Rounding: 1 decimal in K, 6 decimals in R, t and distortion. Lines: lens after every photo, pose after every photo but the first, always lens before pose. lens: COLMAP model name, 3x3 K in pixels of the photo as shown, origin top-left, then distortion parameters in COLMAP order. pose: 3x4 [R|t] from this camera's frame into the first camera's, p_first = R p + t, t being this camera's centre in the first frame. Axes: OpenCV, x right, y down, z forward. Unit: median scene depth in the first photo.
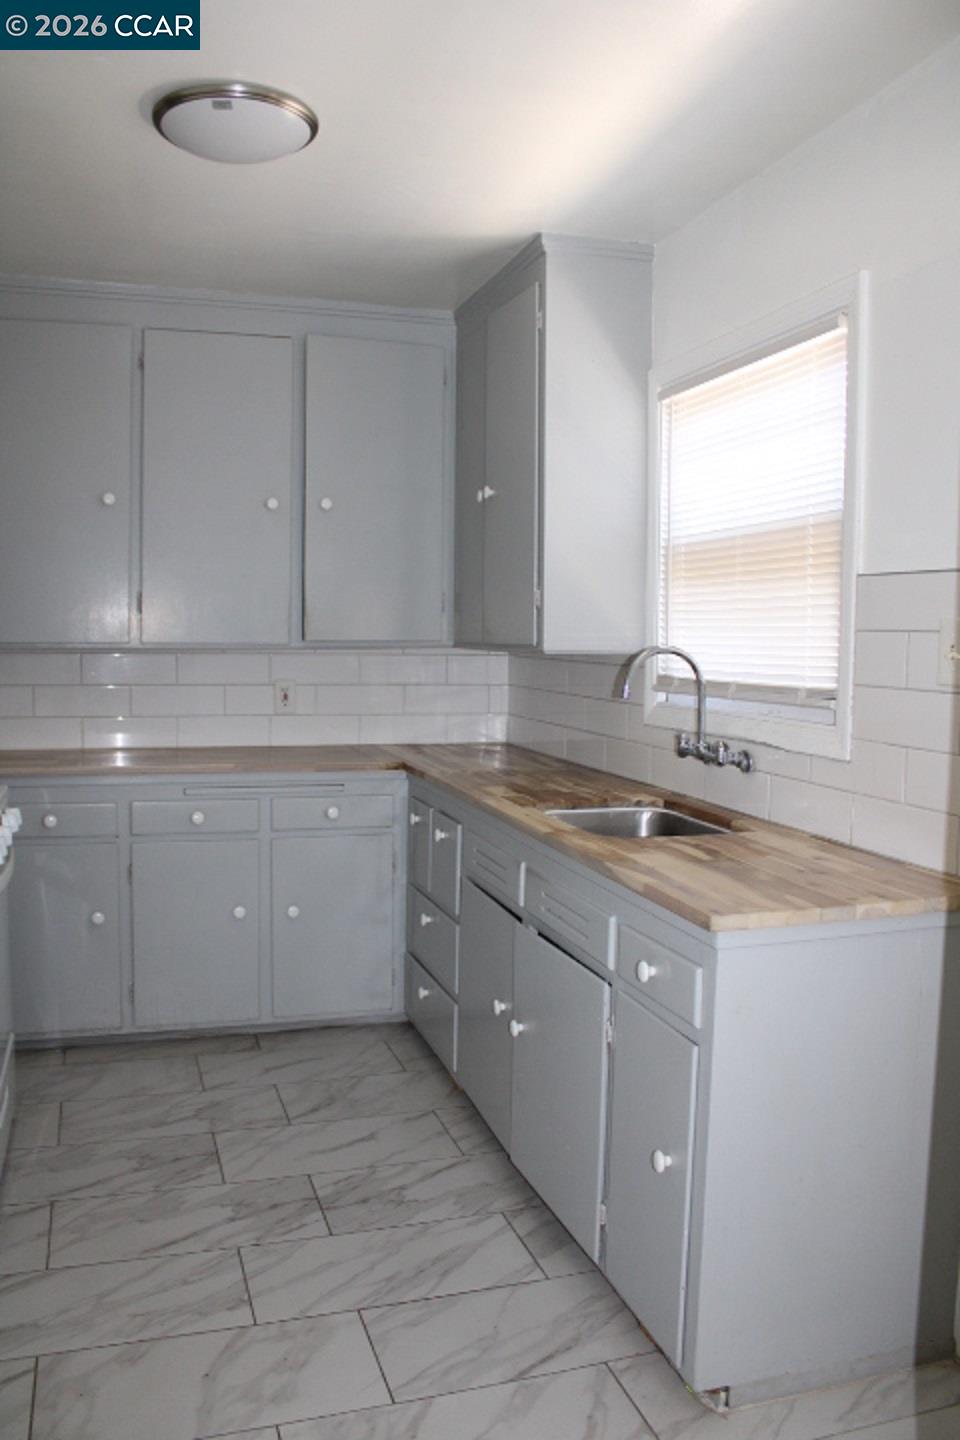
lens RADIAL K [[1219.6, 0, 473.4], [0, 1219.6, 713.9], [0, 0, 1]] dist [-0.139874, 0.115525]
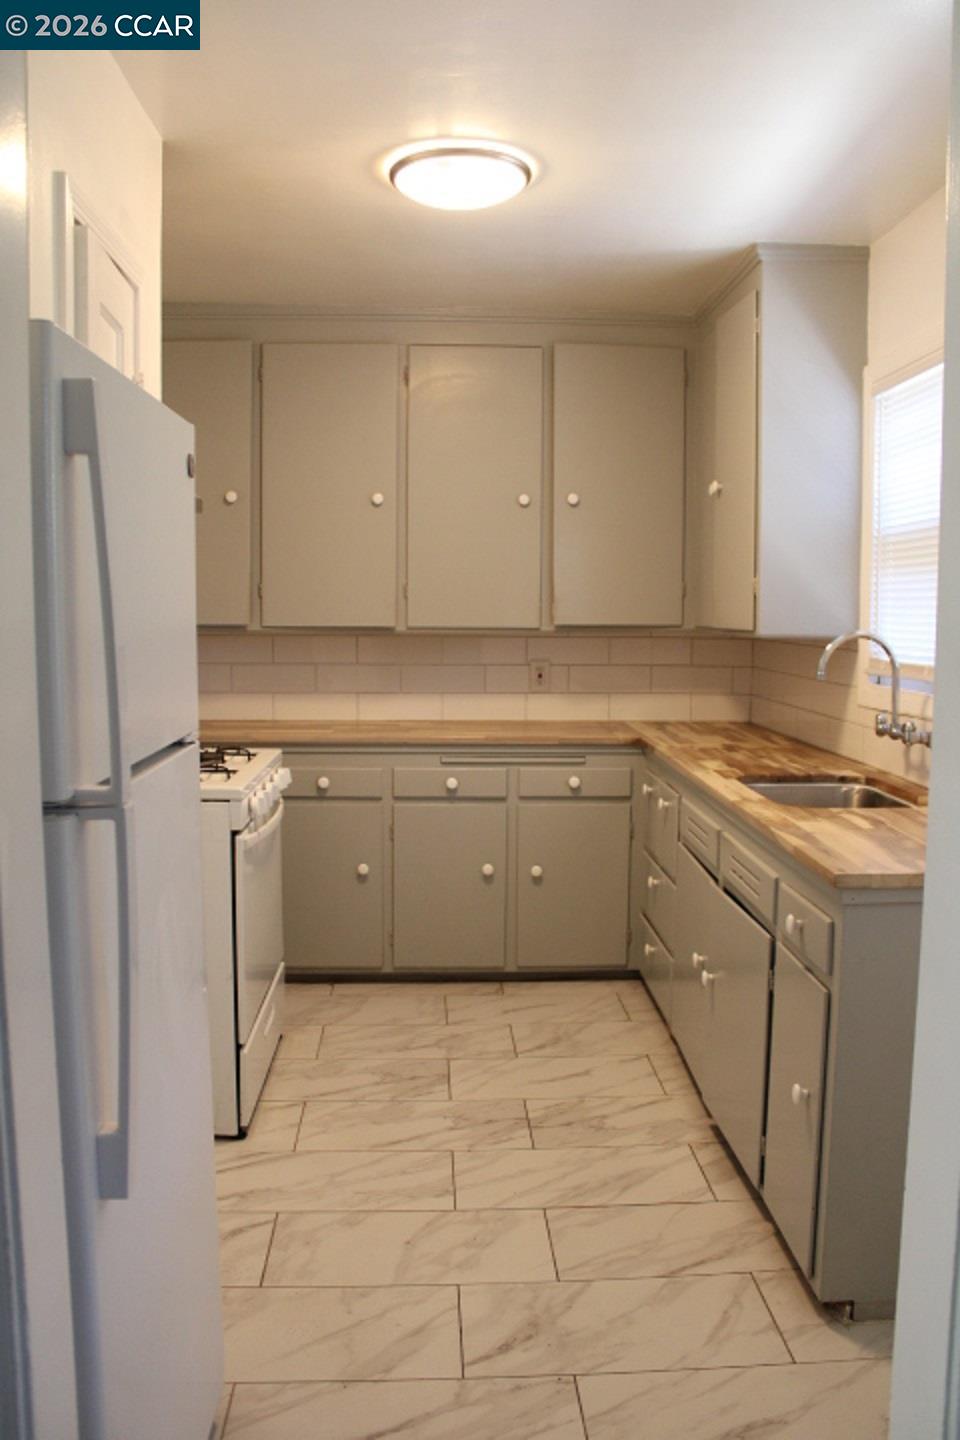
lens RADIAL K [[1219.6, 0, 481.0], [0, 1219.6, 710.6], [0, 0, 1]] dist [-0.139874, 0.115525]
pose [[0.968497, 0.013801, -0.248643, 0.102132], [-0.010239, 0.999826, 0.015613, 0.000639], [0.248815, -0.012575, 0.968469, -0.110210]]
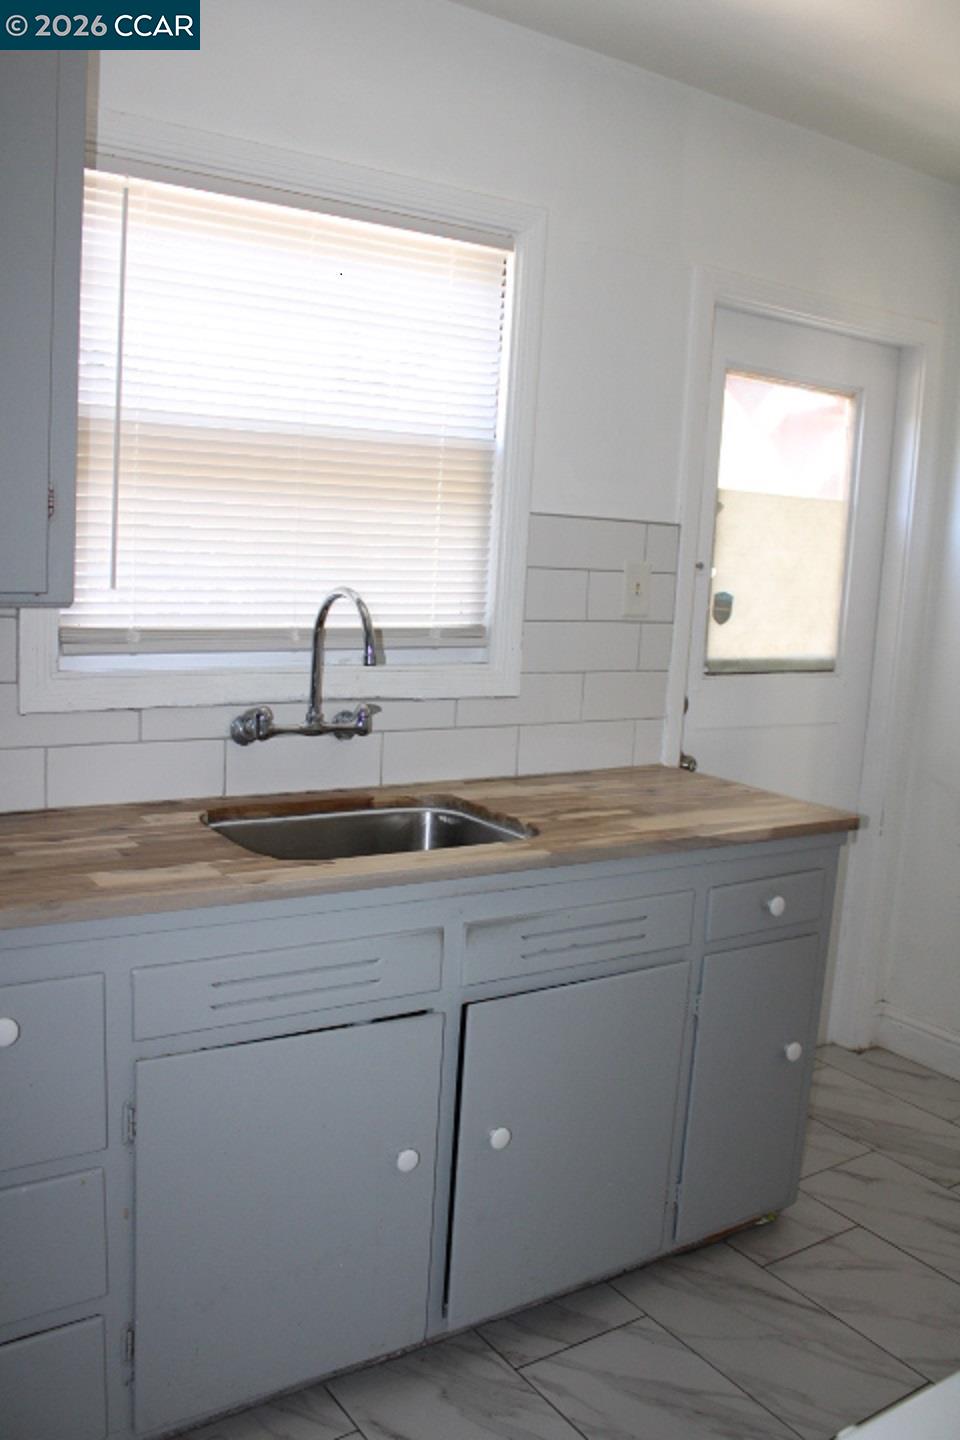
lens RADIAL K [[1219.6, 0, 485.1], [0, 1219.6, 726.9], [0, 0, 1]] dist [-0.139874, 0.115525]
pose [[-0.298863, -0.167529, 0.939476, -0.567520], [0.012137, 0.983723, 0.179280, -0.104259], [-0.954219, 0.064983, -0.291965, 1.150194]]
